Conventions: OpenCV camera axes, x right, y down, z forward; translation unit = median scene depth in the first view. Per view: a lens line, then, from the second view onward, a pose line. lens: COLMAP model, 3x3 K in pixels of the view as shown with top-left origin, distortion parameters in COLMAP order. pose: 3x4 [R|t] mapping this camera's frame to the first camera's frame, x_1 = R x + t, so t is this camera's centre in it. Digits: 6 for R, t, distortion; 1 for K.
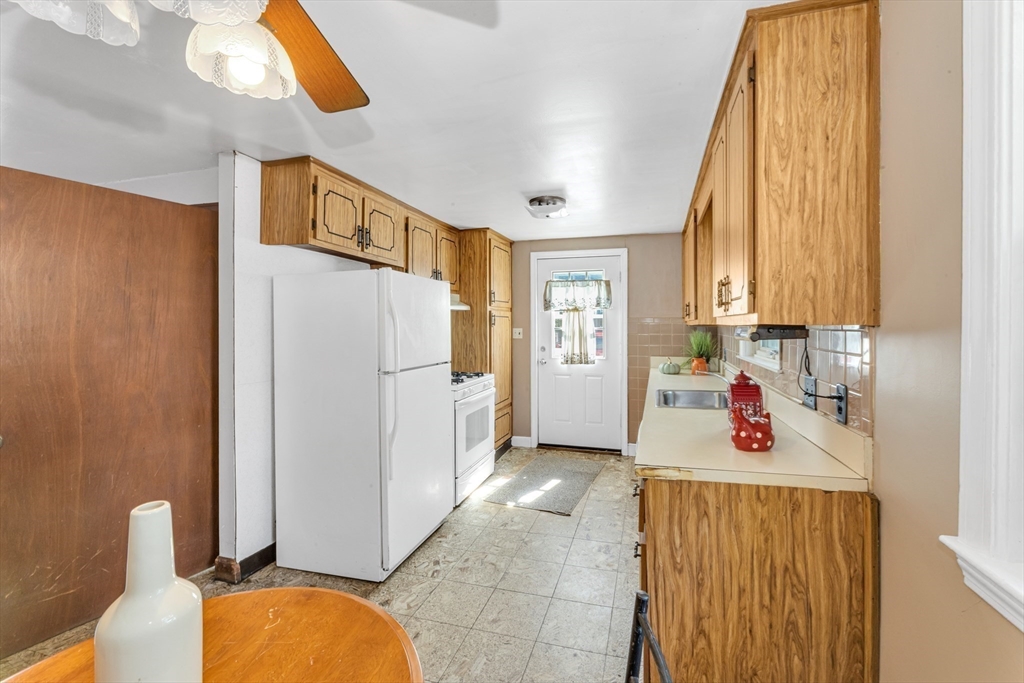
lens RADIAL K [[422.8, 0, 537.4], [0, 422.8, 328.9], [0, 0, 1]] dist [-0.002116, -0.000238]
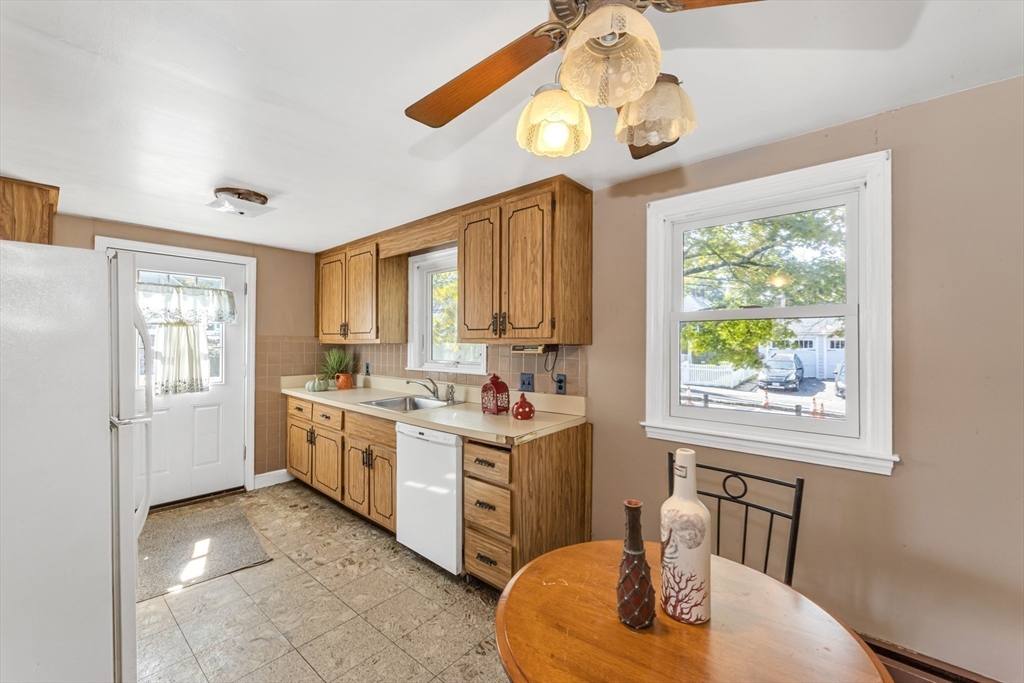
lens RADIAL K [[422.8, 0, 516.3], [0, 422.8, 340.9], [0, 0, 1]] dist [-0.002116, -0.000238]
pose [[0.417751, 0.005603, 0.908544, -0.437725], [0.007199, 0.999929, -0.009477, -0.002311], [-0.908533, 0.010500, 0.417681, 0.141163]]
